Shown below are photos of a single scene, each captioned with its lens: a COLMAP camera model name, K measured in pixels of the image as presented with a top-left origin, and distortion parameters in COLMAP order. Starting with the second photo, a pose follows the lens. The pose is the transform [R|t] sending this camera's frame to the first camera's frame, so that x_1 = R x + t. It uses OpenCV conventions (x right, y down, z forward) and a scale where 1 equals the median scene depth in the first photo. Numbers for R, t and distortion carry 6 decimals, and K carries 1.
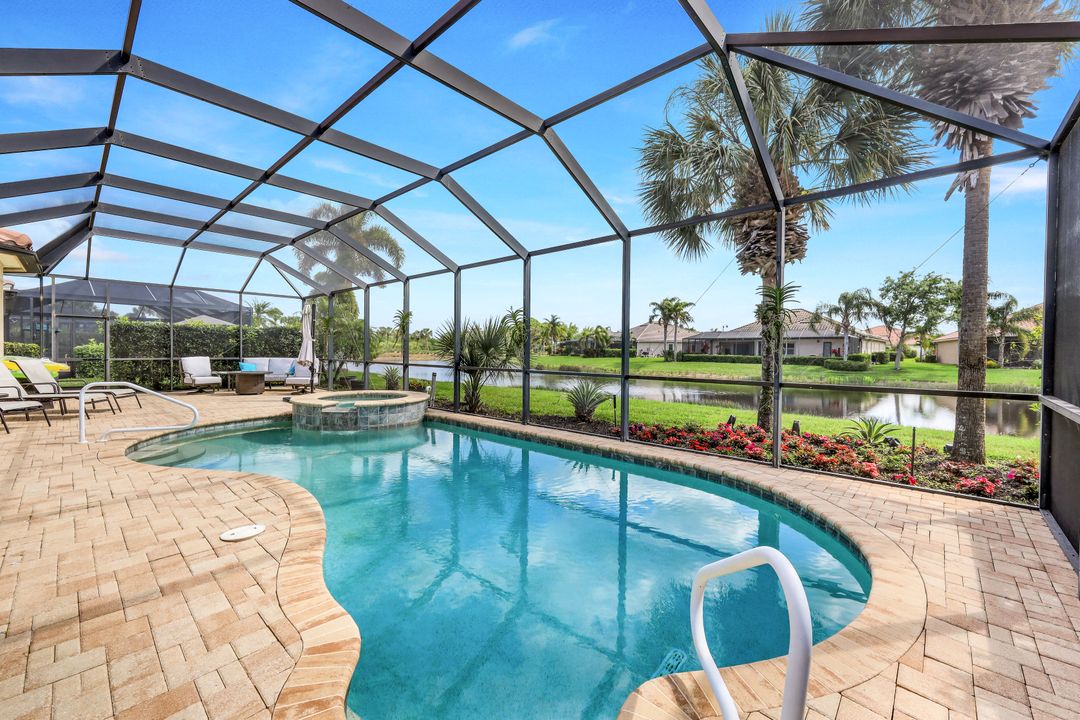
lens RADIAL K [[432.4, 0, 537.3], [0, 432.4, 351.8], [0, 0, 1]] dist [-0.001159, -0.000233]
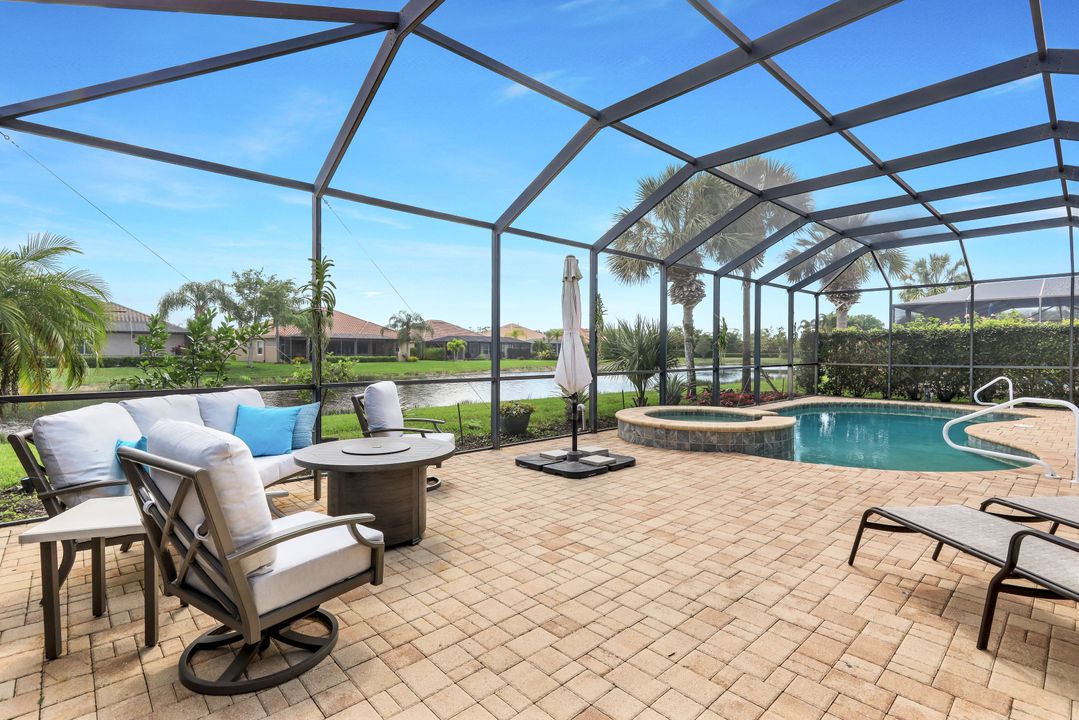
lens RADIAL K [[511.3, 0, 539.5], [0, 511.3, 360.0], [0, 0, 1]] dist [-0.050611, -0.000051]
pose [[0.076125, -0.022915, 0.996835, -0.666910], [-0.000472, 0.999735, 0.023018, -0.006939], [-0.997098, -0.002223, 0.076094, 0.628670]]
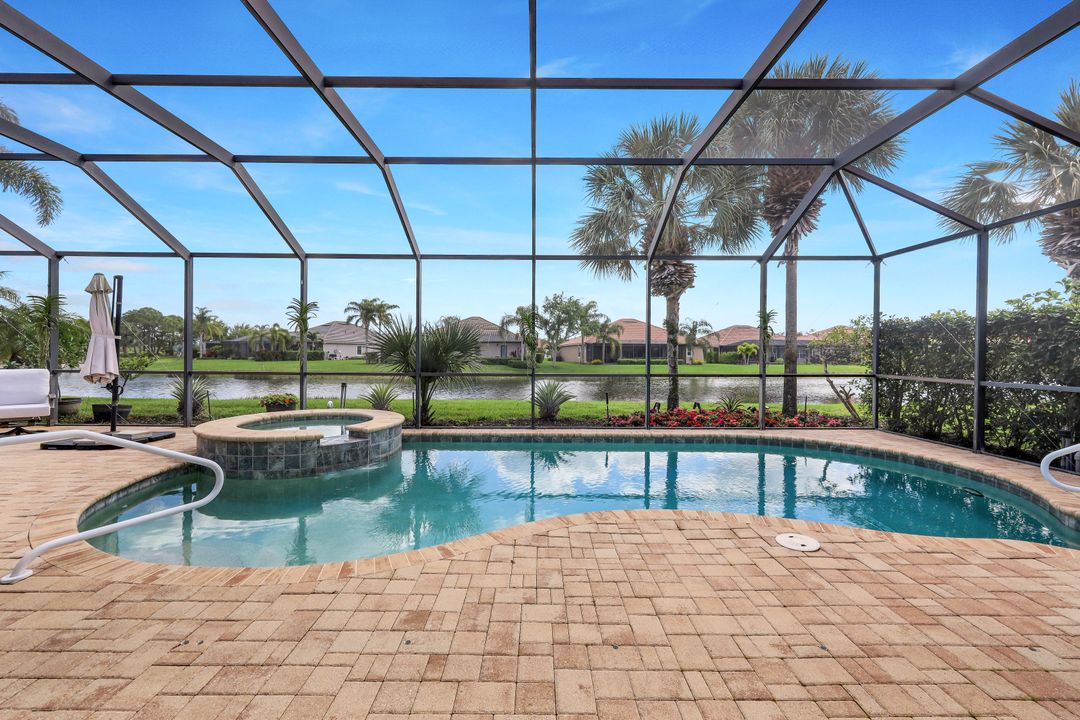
lens RADIAL K [[436.0, 0, 539.6], [0, 436.0, 358.3], [0, 0, 1]] dist [0.002678, 0.000403]
pose [[0.727303, -0.009598, 0.686250, -0.309858], [0.002637, 0.999934, 0.011191, -0.001653], [-0.686312, -0.006330, 0.727280, 0.119559]]
